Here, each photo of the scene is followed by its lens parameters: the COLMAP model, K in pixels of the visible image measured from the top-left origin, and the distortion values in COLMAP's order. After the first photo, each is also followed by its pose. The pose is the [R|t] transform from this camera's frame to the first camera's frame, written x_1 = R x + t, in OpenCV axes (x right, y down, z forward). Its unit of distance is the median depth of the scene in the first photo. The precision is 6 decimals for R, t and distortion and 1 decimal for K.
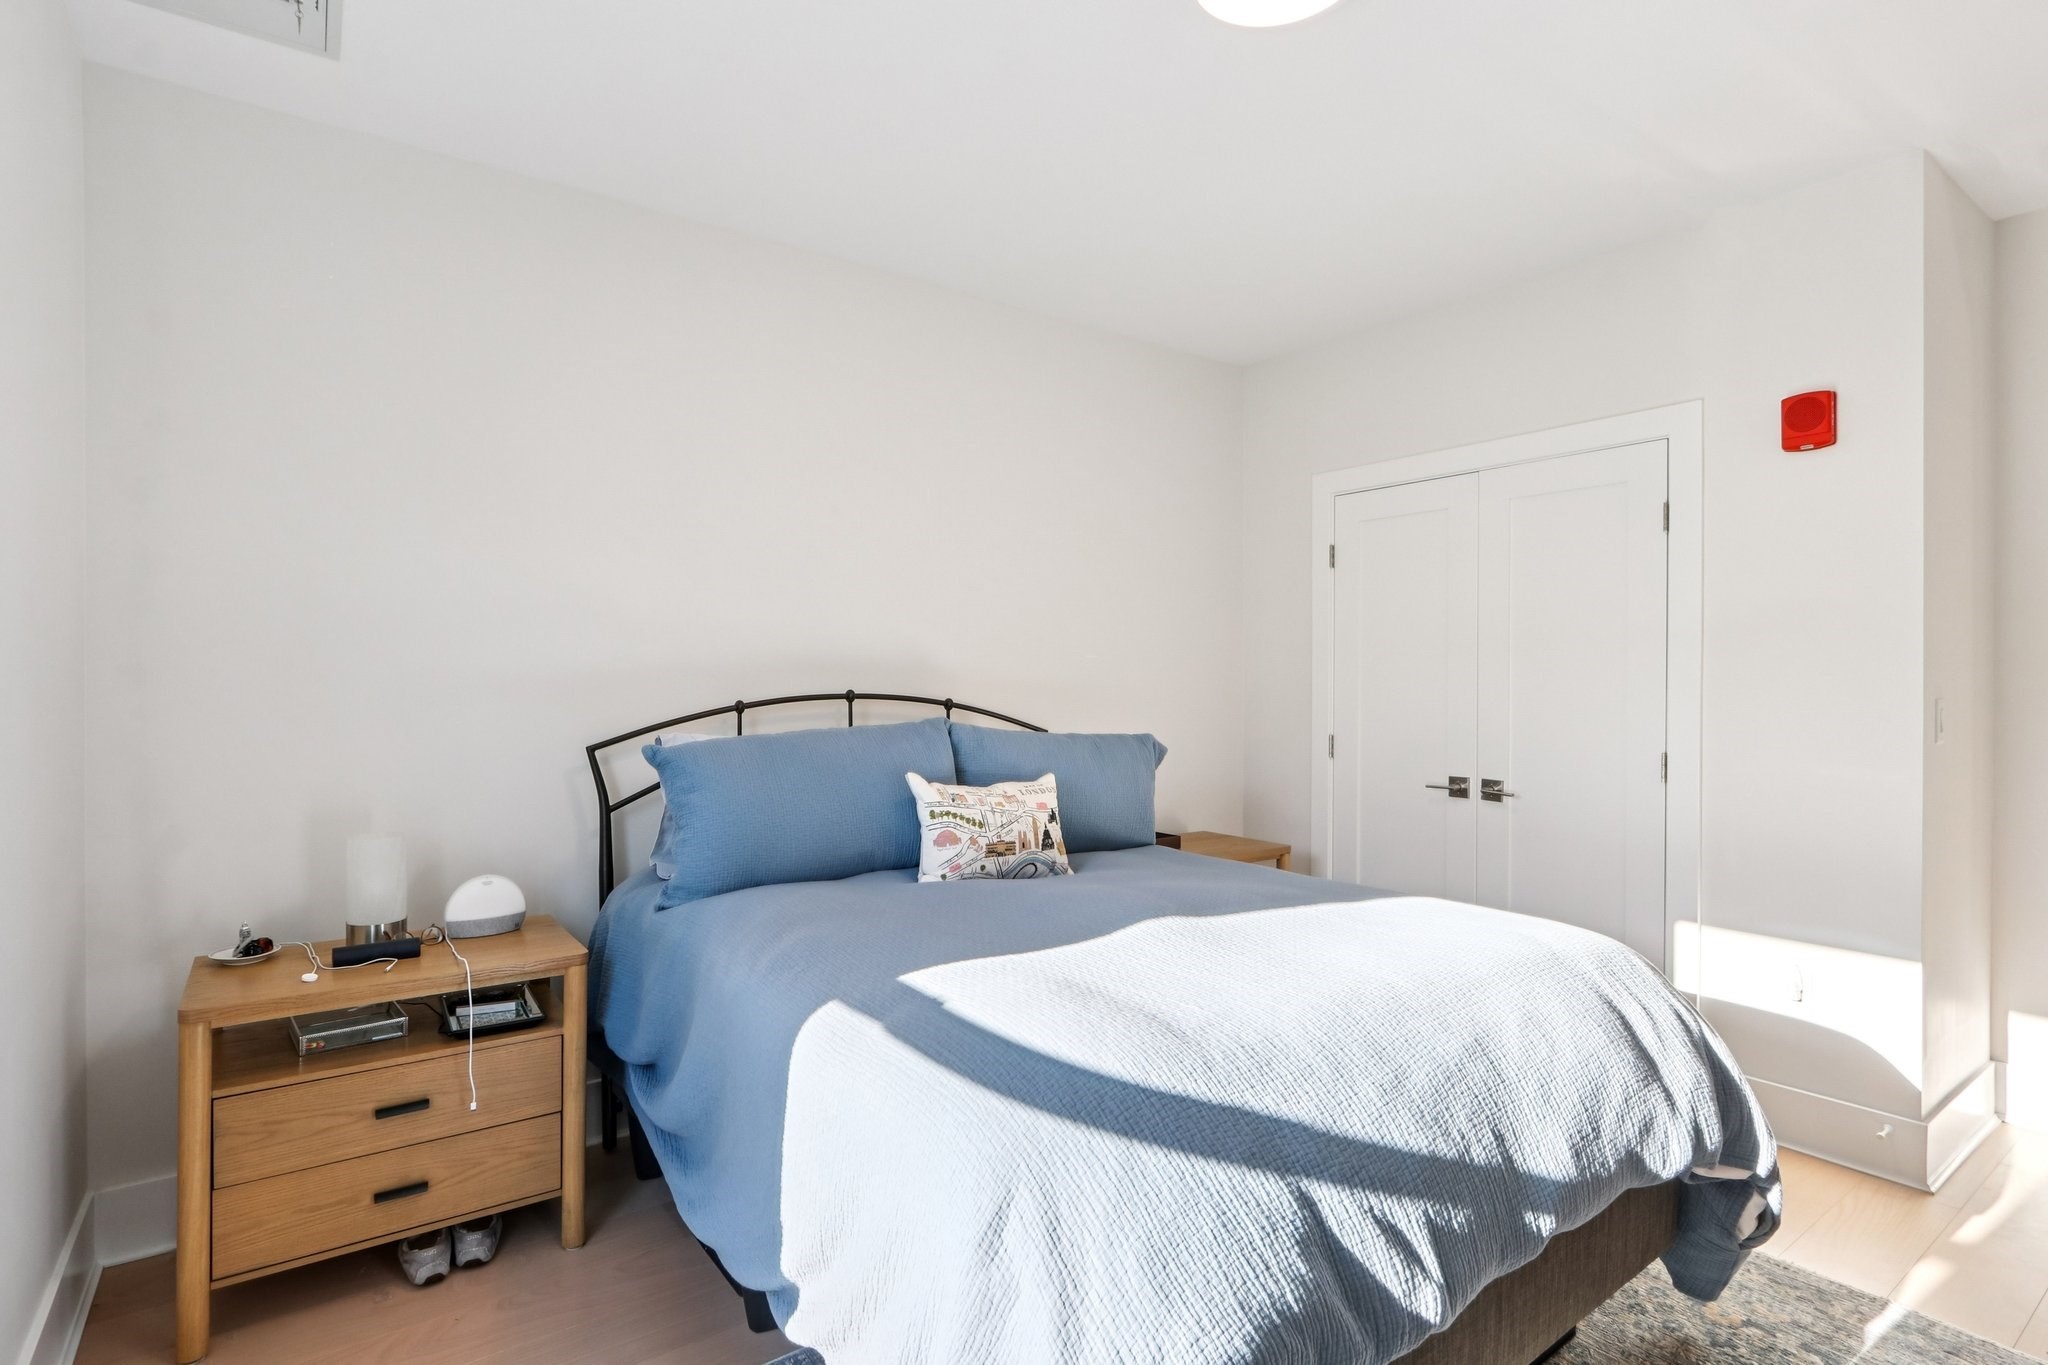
lens RADIAL K [[1003.6, 0, 1031.4], [0, 1003.6, 682.0], [0, 0, 1]] dist [-0.006250, -0.000037]
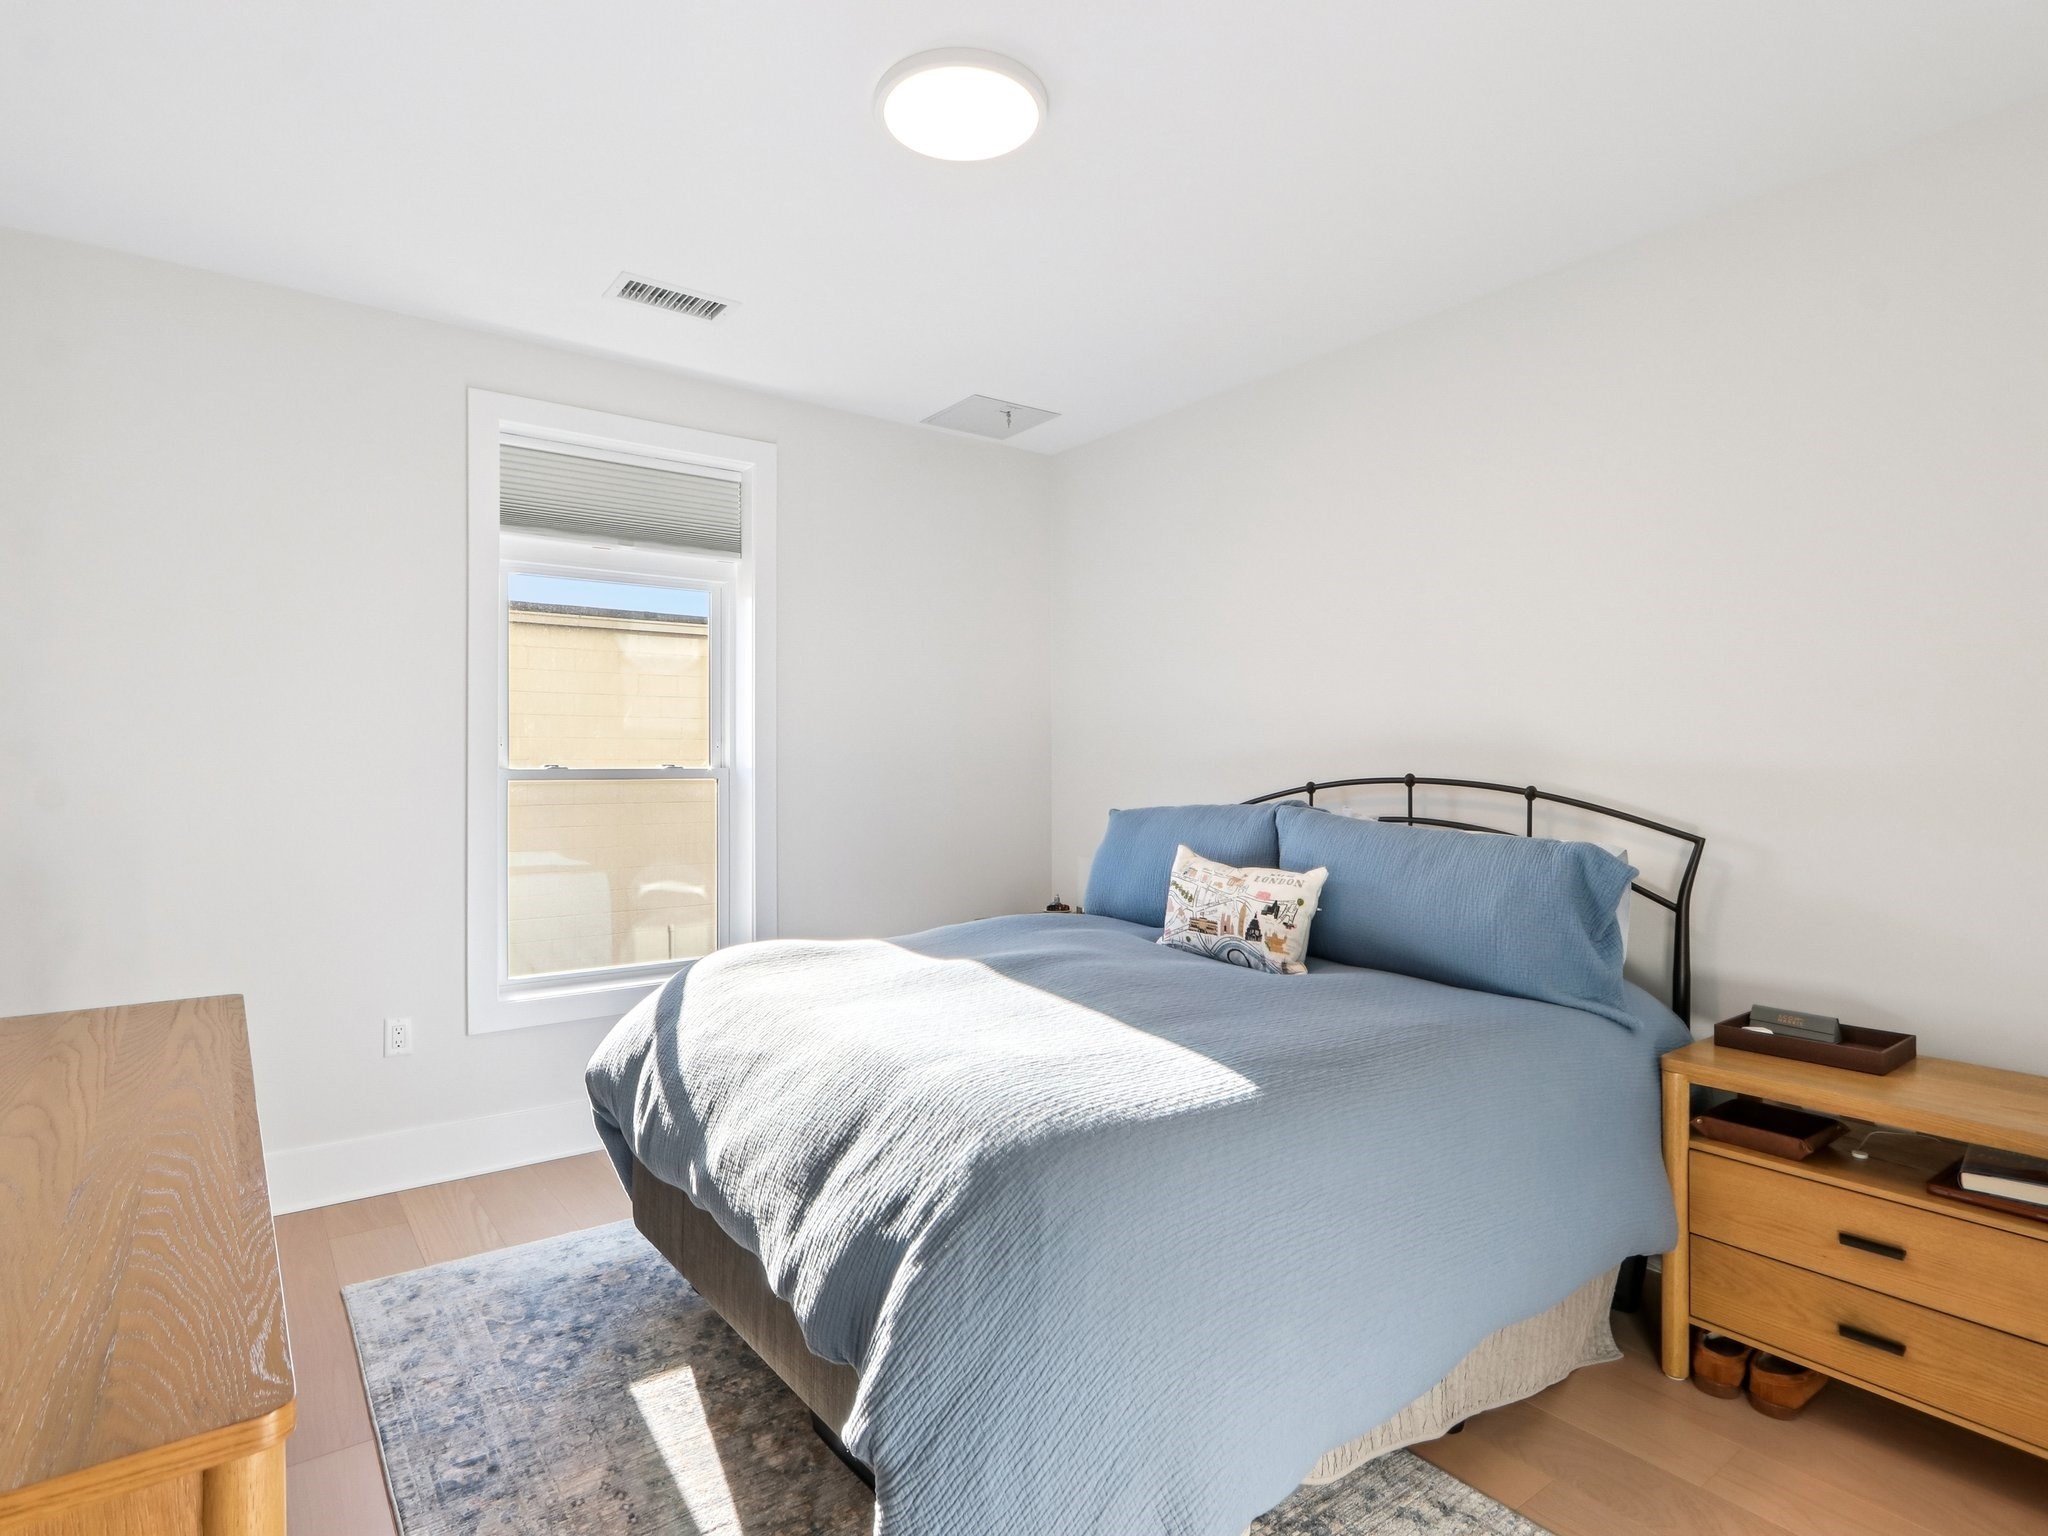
lens RADIAL K [[1096.7, 0, 1031.0], [0, 1096.7, 764.2], [0, 0, 1]] dist [-0.007788, 0.000599]
pose [[0.010433, -0.000969, -0.999945, 1.076827], [-0.000481, 0.999999, -0.000974, -0.000113], [0.999945, 0.000492, 0.010433, 0.789040]]
